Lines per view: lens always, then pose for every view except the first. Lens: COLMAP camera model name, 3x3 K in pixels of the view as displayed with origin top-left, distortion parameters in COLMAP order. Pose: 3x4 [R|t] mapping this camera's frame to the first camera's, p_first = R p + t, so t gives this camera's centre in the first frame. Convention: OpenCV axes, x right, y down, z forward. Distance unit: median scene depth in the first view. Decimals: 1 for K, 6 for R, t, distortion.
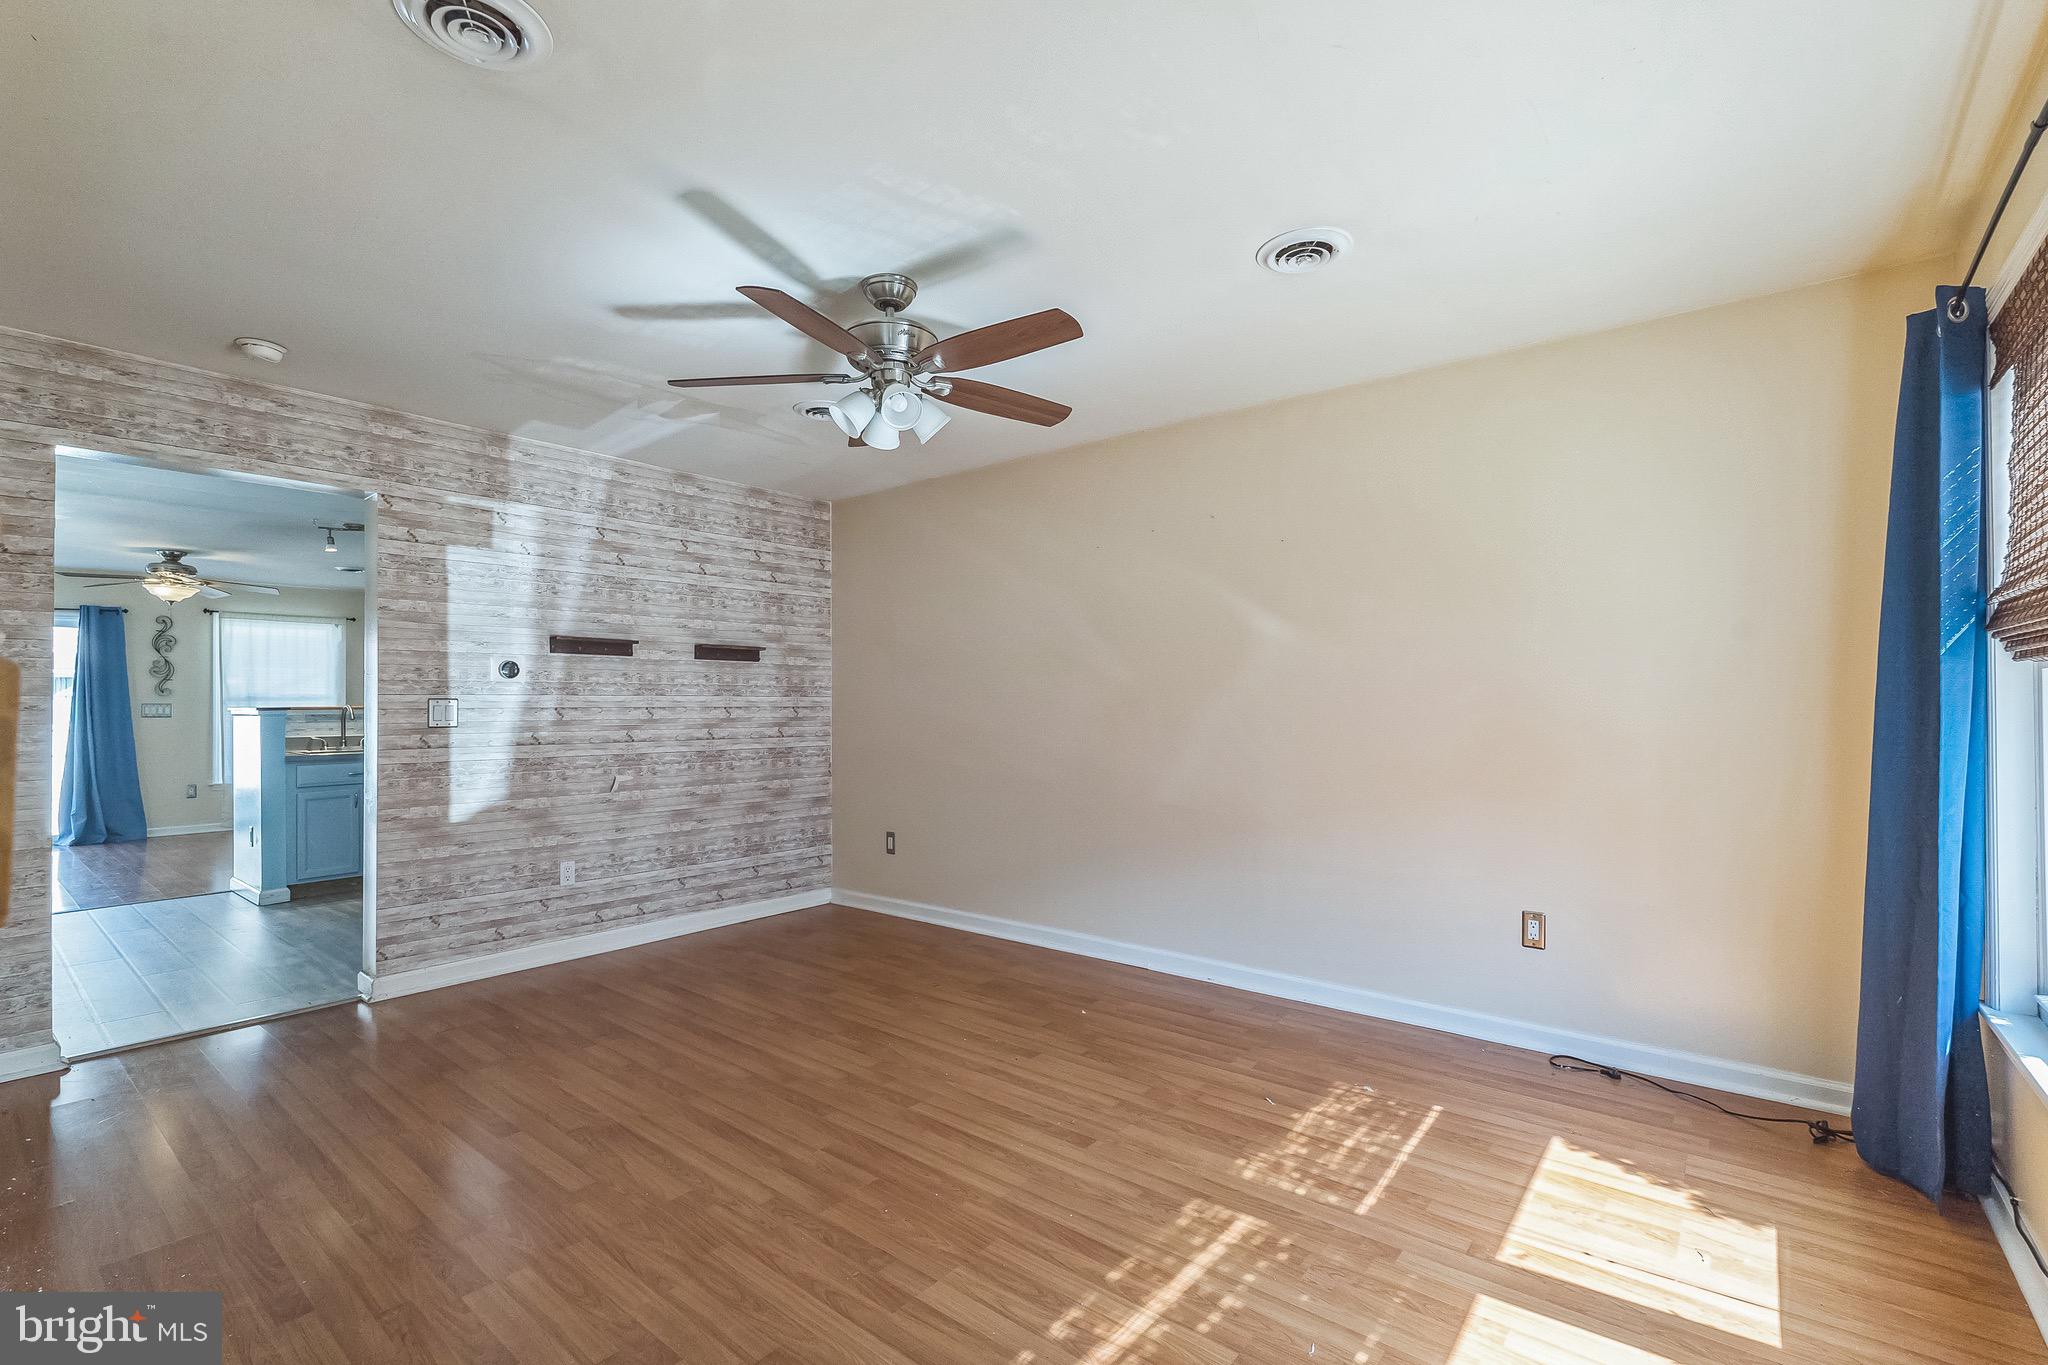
lens RADIAL K [[906.2, 0, 1028.5], [0, 906.2, 692.8], [0, 0, 1]] dist [-0.008541, 0.001980]
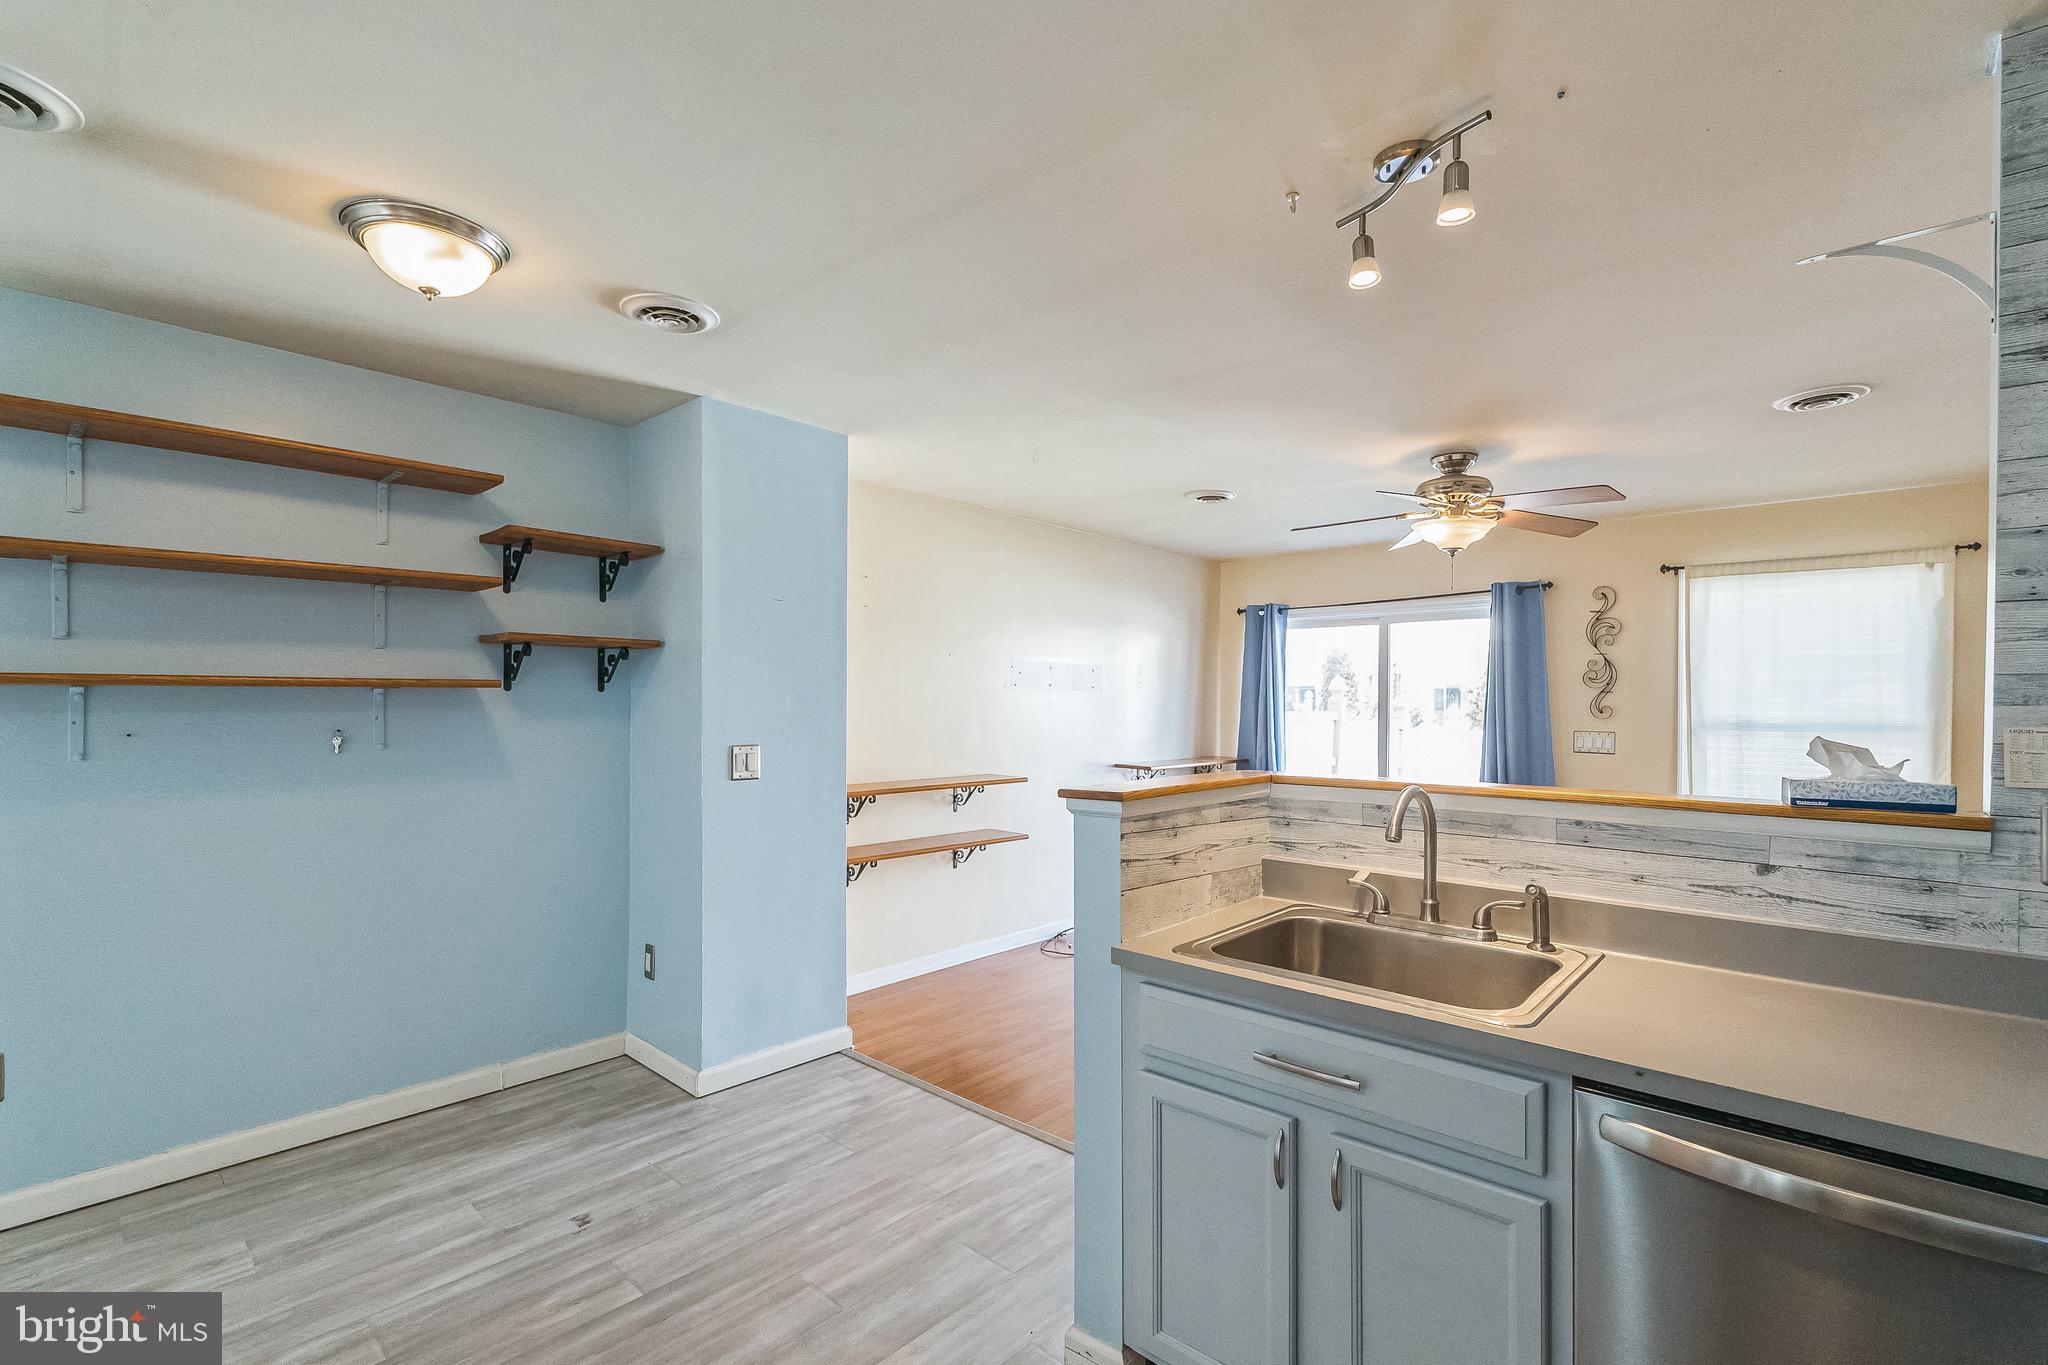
lens RADIAL K [[906.2, 0, 1024.8], [0, 906.2, 708.1], [0, 0, 1]] dist [-0.008541, 0.001980]
pose [[-0.061003, 0.011050, -0.998076, -0.936681], [0.007914, 0.999913, 0.010587, -0.036475], [0.998106, -0.007253, -0.061085, 1.837862]]
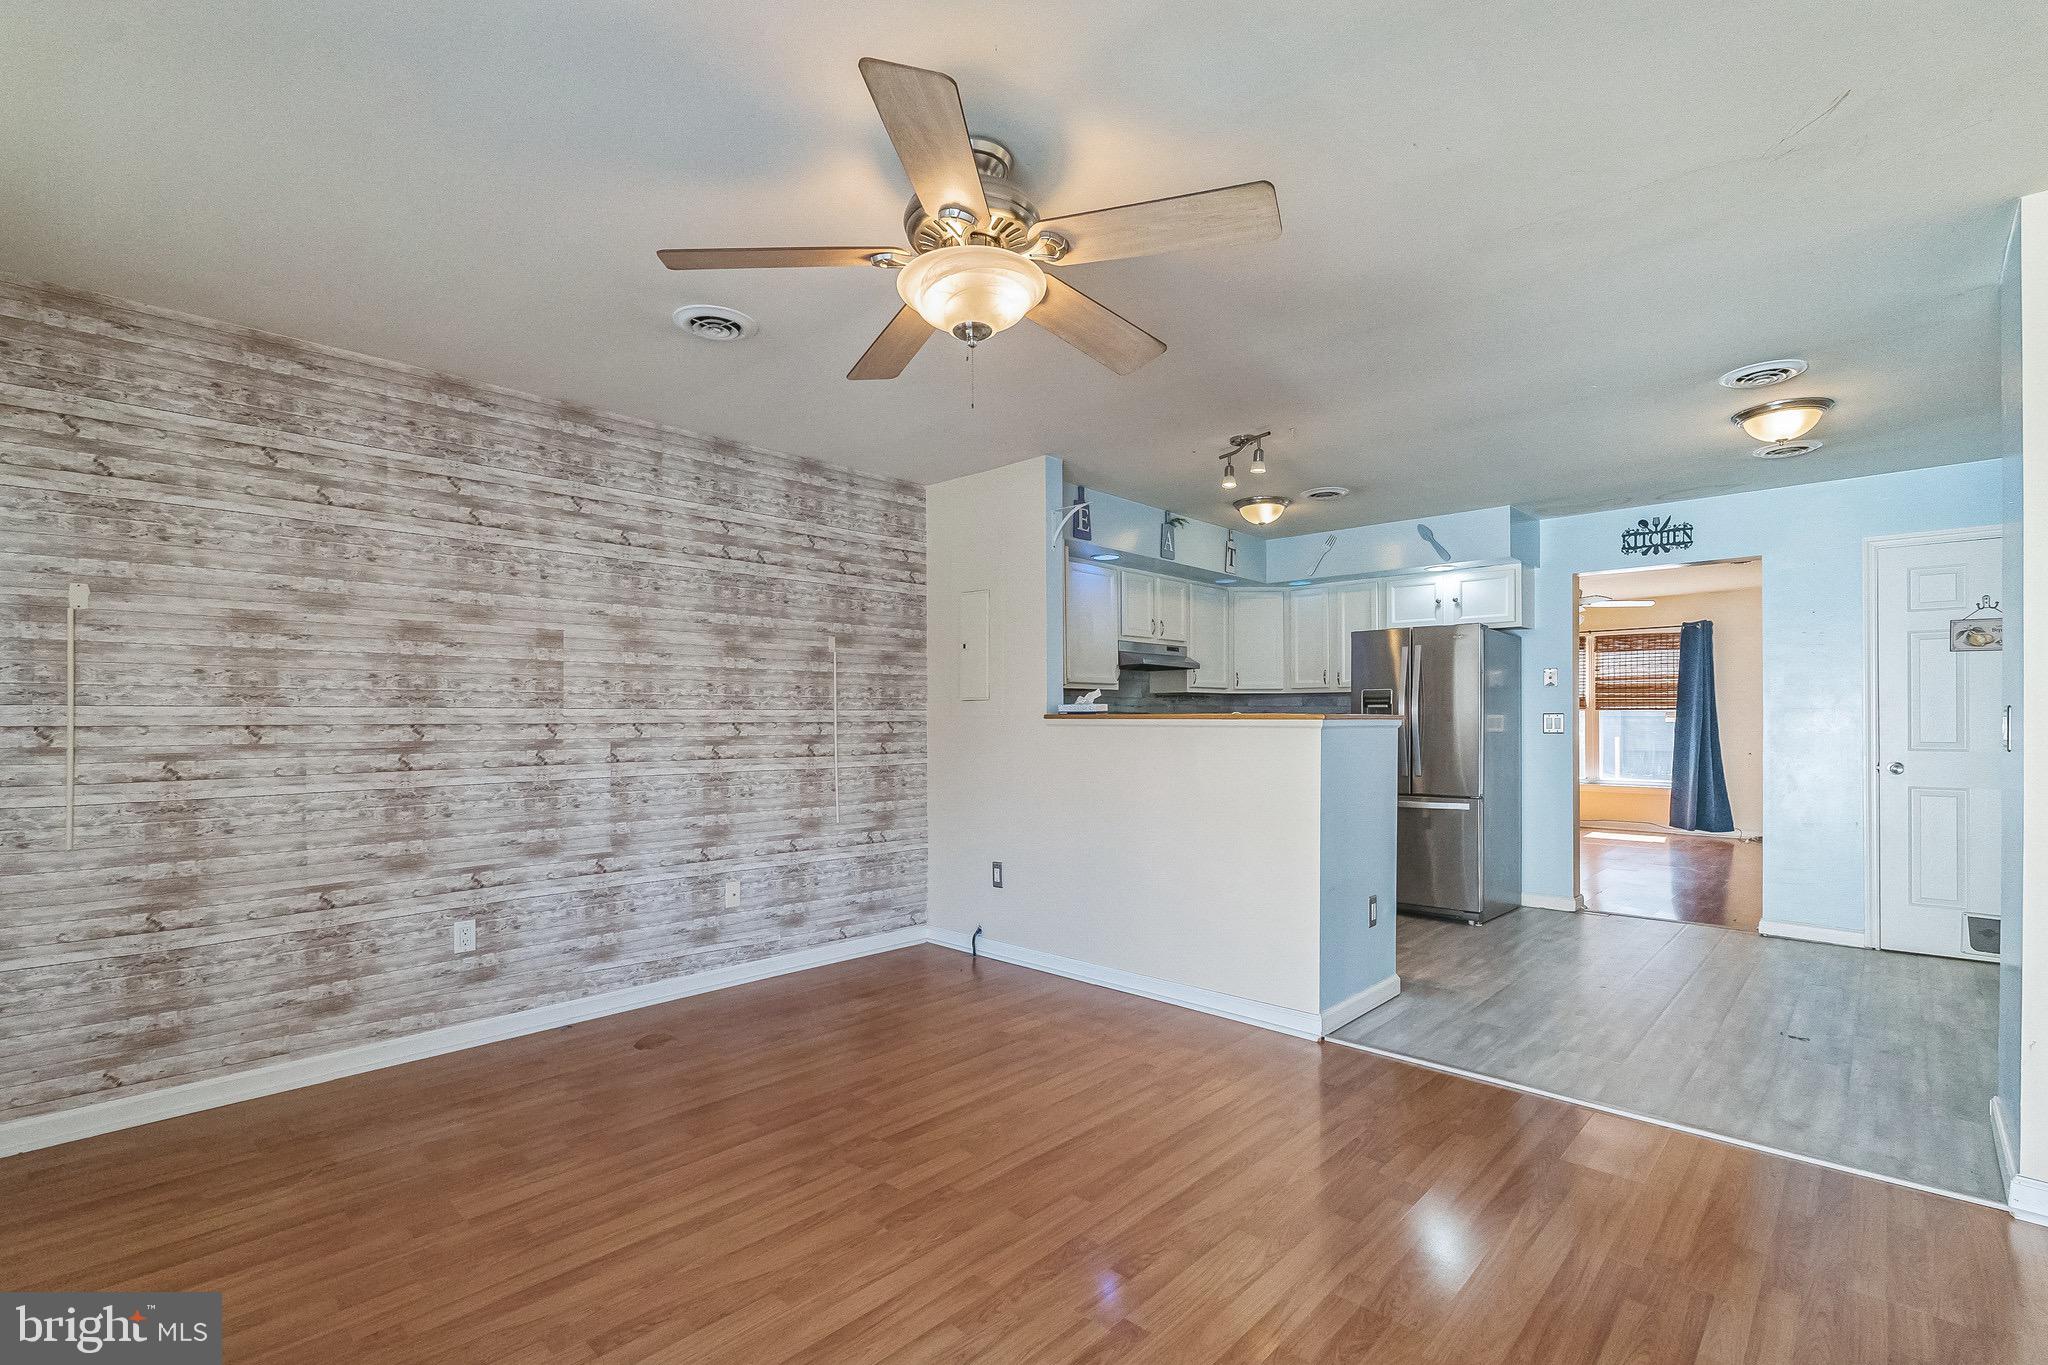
lens RADIAL K [[906.2, 0, 1016.5], [0, 906.2, 717.0], [0, 0, 1]] dist [-0.008541, 0.001980]
pose [[0.084087, 0.005673, 0.996442, -2.905594], [-0.012627, 0.999910, -0.004627, 0.043377], [-0.996378, -0.012193, 0.084151, 2.270467]]
